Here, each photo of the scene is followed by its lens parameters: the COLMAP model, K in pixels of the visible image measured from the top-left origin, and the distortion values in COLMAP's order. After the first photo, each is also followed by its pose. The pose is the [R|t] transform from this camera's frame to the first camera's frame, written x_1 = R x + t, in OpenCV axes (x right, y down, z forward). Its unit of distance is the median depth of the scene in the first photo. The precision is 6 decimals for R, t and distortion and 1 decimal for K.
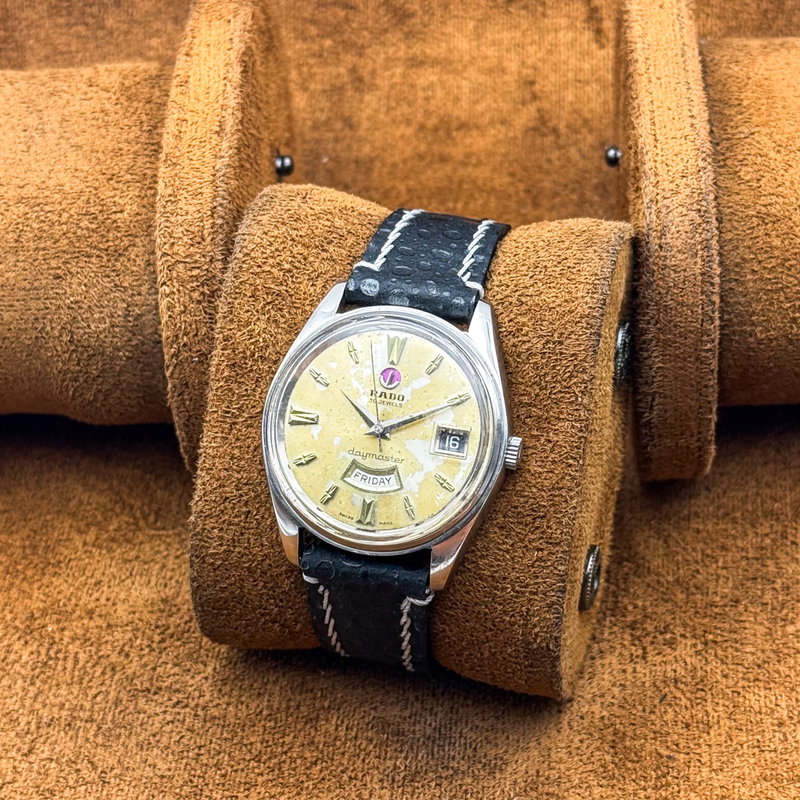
lens RADIAL K [[2186.2, 0, 402.0], [0, 2186.2, 400.8], [0, 0, 1]] dist [0.231146, 0.000000]
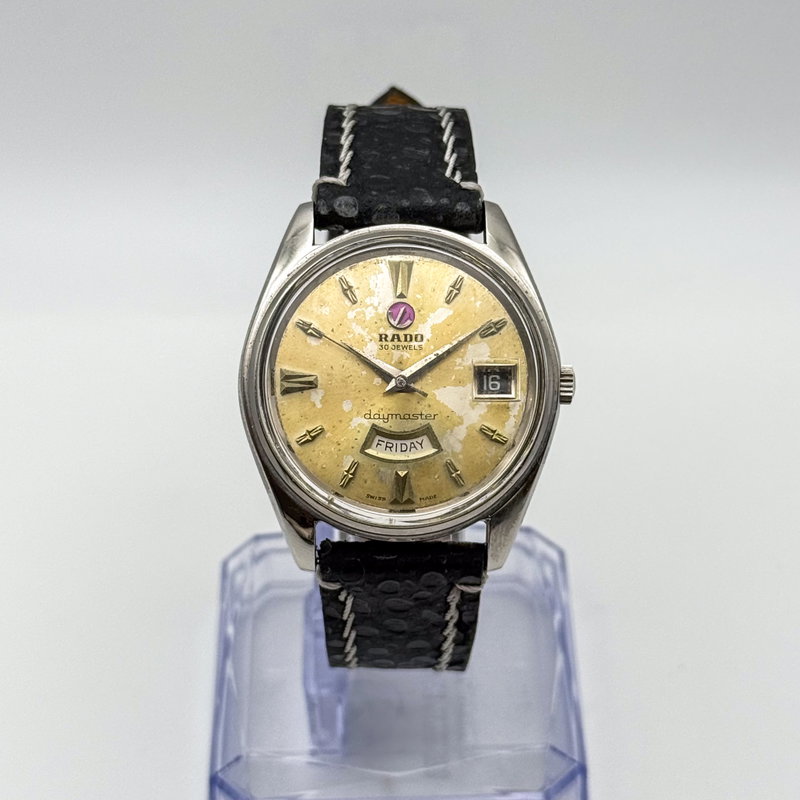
lens RADIAL K [[2186.2, 0, 400.8], [0, 2186.2, 401.8], [0, 0, 1]] dist [0.231146, 0.000000]
pose [[0.961657, -0.161417, 0.221724, -0.183094], [0.157562, 0.986886, 0.035086, -0.007189], [-0.224479, 0.001195, 0.974478, 0.230398]]
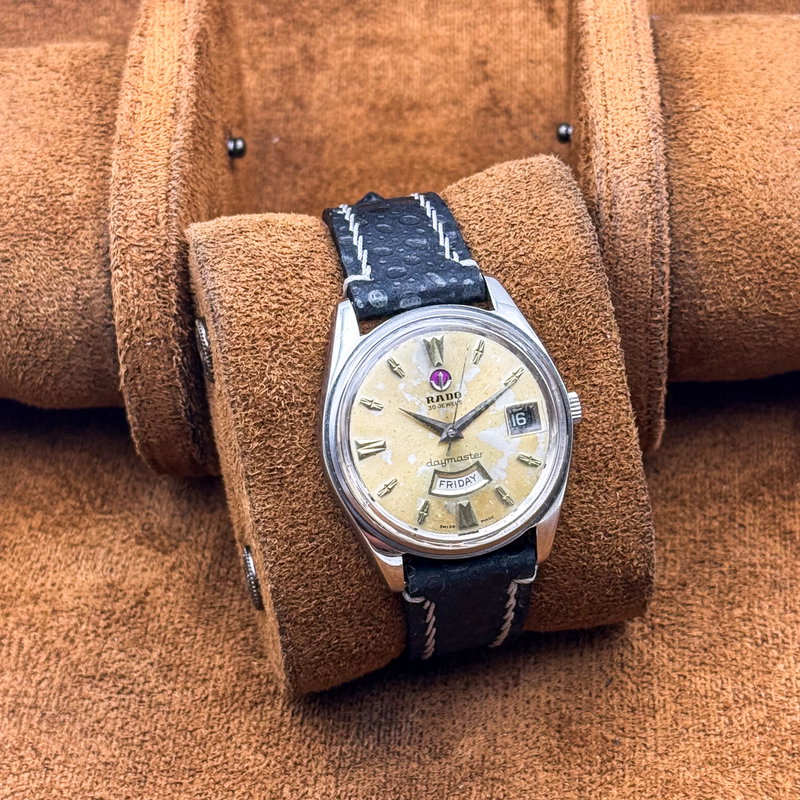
lens RADIAL K [[2186.2, 0, 401.3], [0, 2186.2, 403.4], [0, 0, 1]] dist [0.231146, 0.000000]
pose [[0.881316, -0.341825, 0.326247, -0.342361], [0.317403, 0.939725, 0.127169, -0.129962], [-0.350052, -0.008524, 0.936691, 0.082660]]
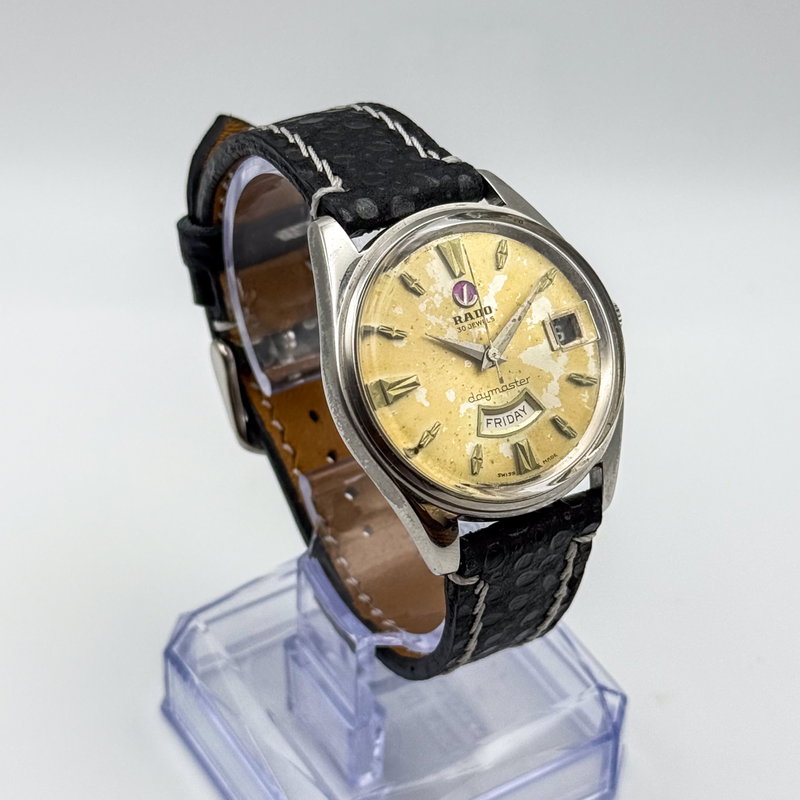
lens RADIAL K [[2186.2, 0, 401.0], [0, 2186.2, 395.9], [0, 0, 1]] dist [0.231146, 0.000000]
pose [[0.689072, -0.414959, 0.594128, -0.495745], [0.431854, 0.893493, 0.123180, -0.083140], [-0.581964, 0.171697, 0.794882, 0.393855]]
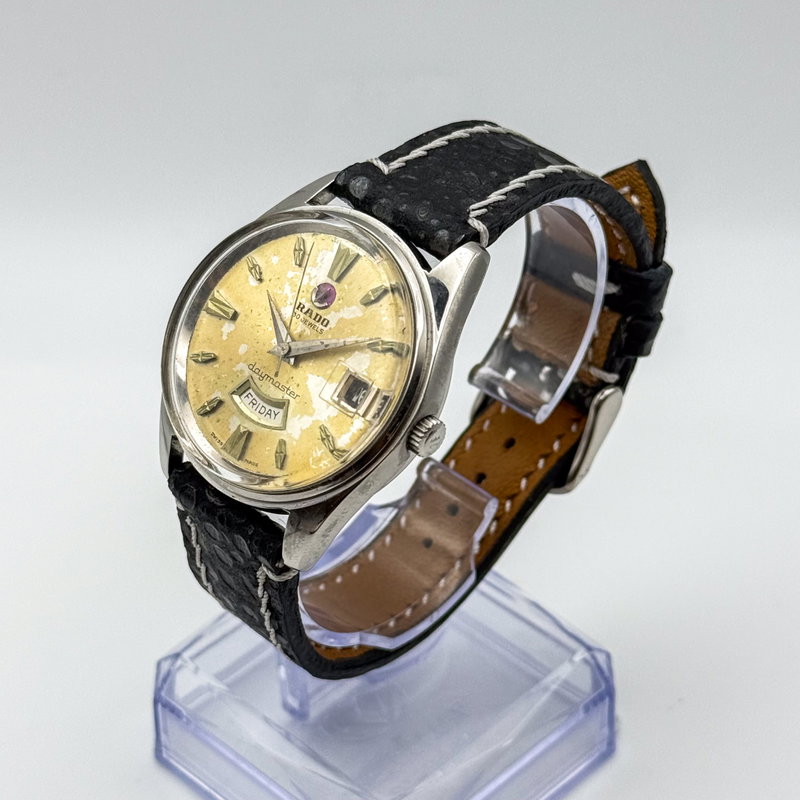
lens RADIAL K [[2186.2, 0, 399.9], [0, 2186.2, 404.0], [0, 0, 1]] dist [0.231146, 0.000000]
pose [[0.870028, 0.333375, -0.363198, 0.318000], [-0.341455, 0.938875, 0.043840, -0.017510], [0.355613, 0.085874, 0.930680, 0.268786]]
